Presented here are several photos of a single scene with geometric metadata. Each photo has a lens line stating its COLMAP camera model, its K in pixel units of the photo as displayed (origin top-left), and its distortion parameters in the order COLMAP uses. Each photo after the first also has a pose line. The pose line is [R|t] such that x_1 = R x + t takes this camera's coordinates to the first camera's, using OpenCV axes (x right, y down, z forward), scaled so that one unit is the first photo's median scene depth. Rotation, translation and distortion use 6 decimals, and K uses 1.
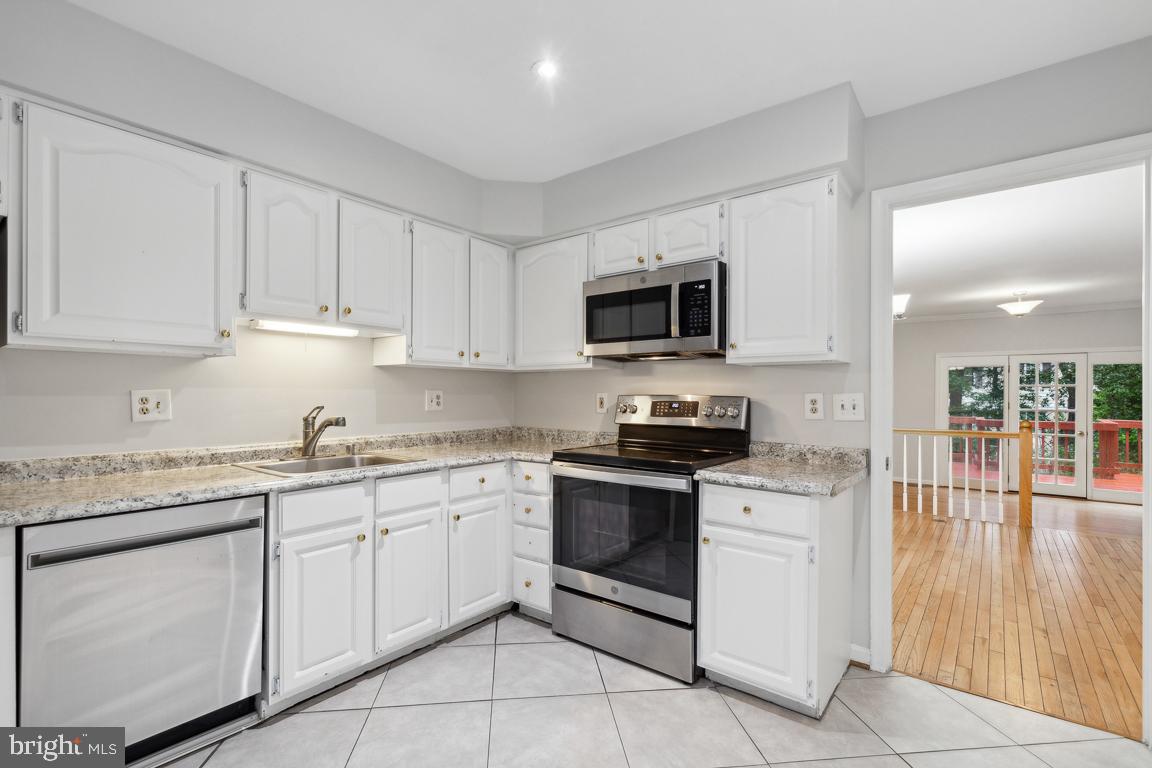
lens RADIAL K [[527.4, 0, 577.1], [0, 527.4, 394.6], [0, 0, 1]] dist [0.003541, 0.000225]
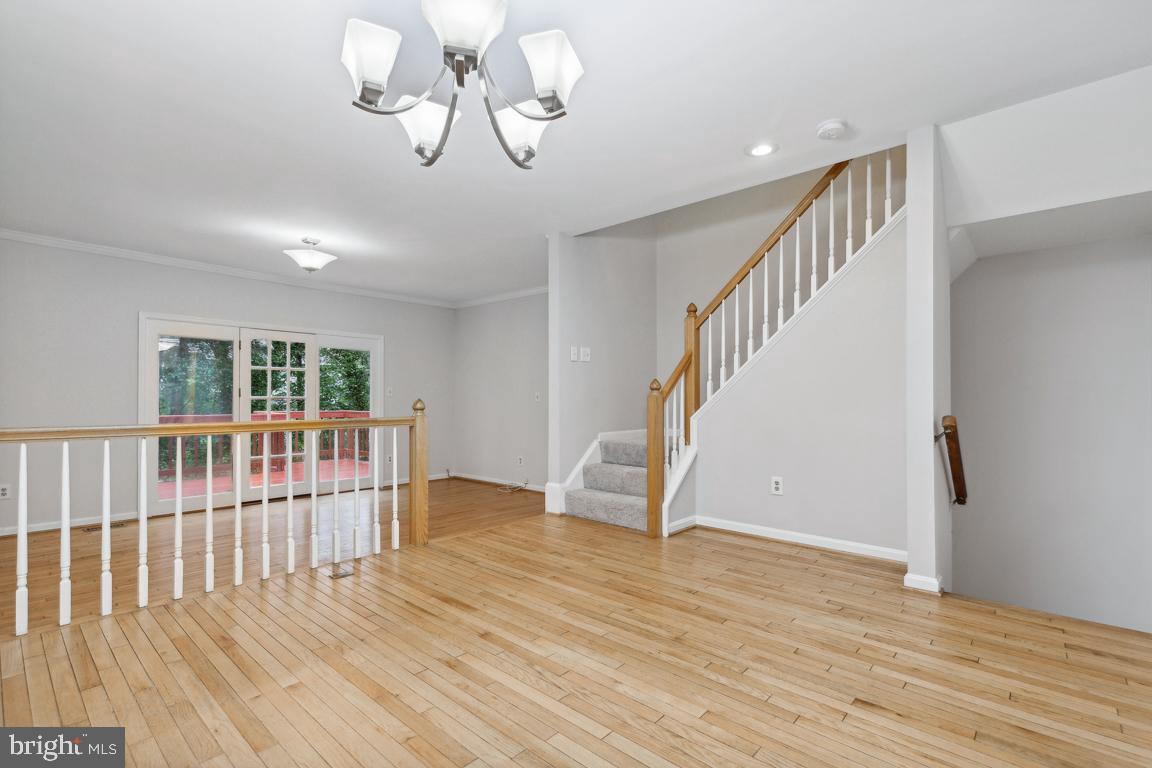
lens RADIAL K [[527.4, 0, 577.1], [0, 527.4, 394.6], [0, 0, 1]] dist [0.003541, 0.000225]
pose [[0.061802, 0.006194, 0.998069, 0.087592], [0.000222, 0.999981, -0.006220, 0.031251], [-0.998088, 0.000606, 0.061799, 0.501101]]
